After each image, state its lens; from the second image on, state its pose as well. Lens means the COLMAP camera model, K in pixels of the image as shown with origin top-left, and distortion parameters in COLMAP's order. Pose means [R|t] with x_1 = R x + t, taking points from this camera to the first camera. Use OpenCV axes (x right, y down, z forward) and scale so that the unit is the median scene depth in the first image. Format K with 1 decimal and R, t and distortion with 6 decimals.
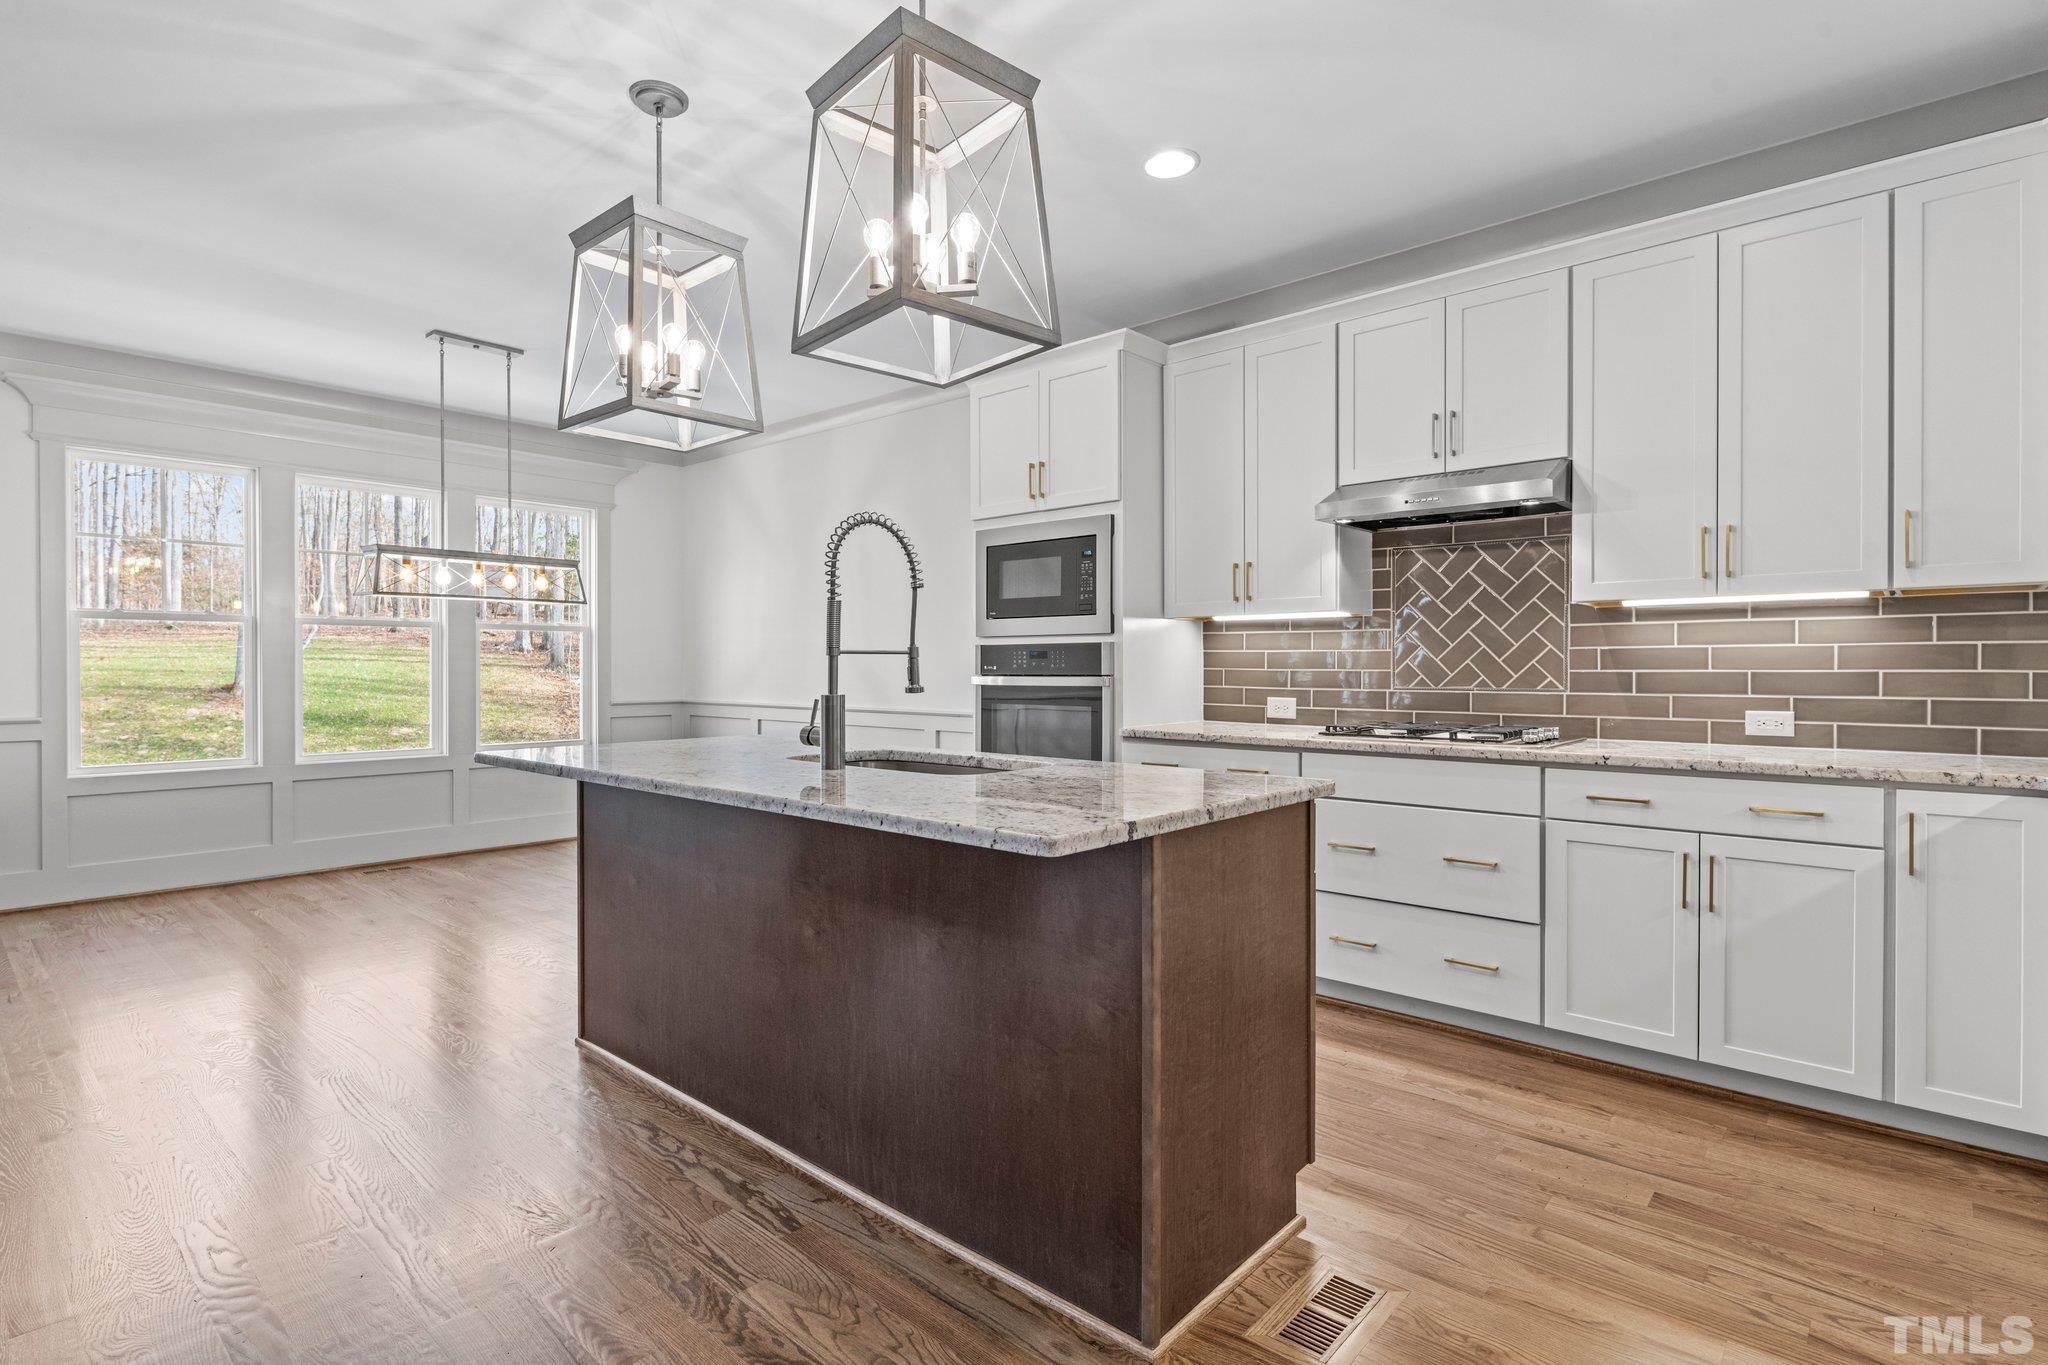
lens RADIAL K [[983.7, 0, 1018.8], [0, 983.7, 677.5], [0, 0, 1]] dist [-0.000221, -0.000094]
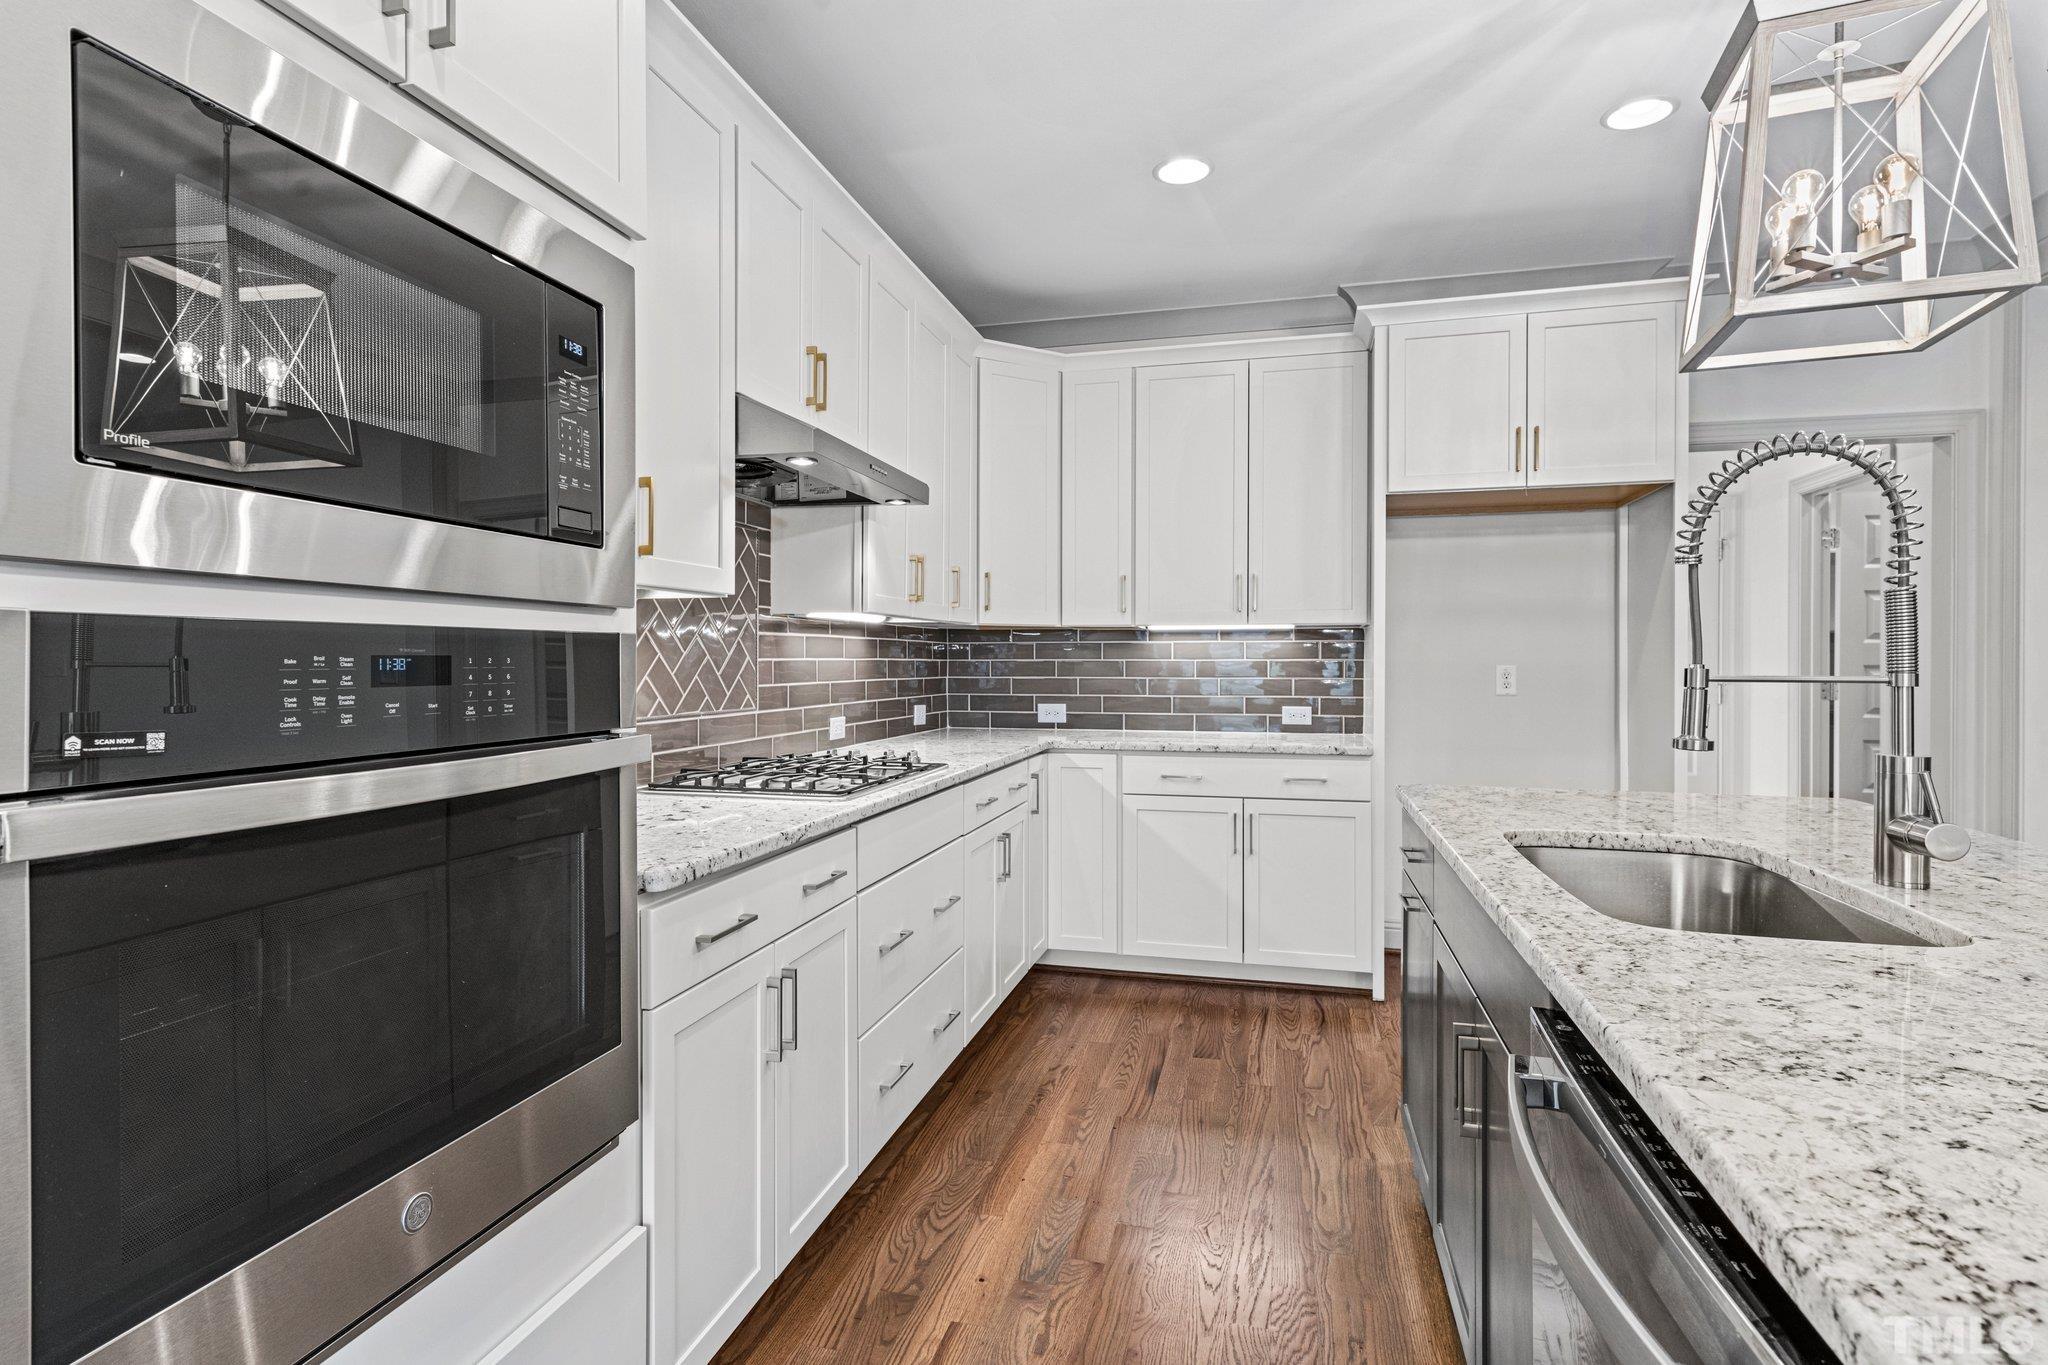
lens RADIAL K [[1026.5, 0, 1021.4], [0, 1026.5, 669.8], [0, 0, 1]] dist [0.000822, 0.000048]
pose [[-0.462639, -0.011433, 0.886473, -0.427598], [0.001170, 0.999908, 0.013506, -0.041196], [-0.886546, 0.007286, -0.462584, 1.515392]]
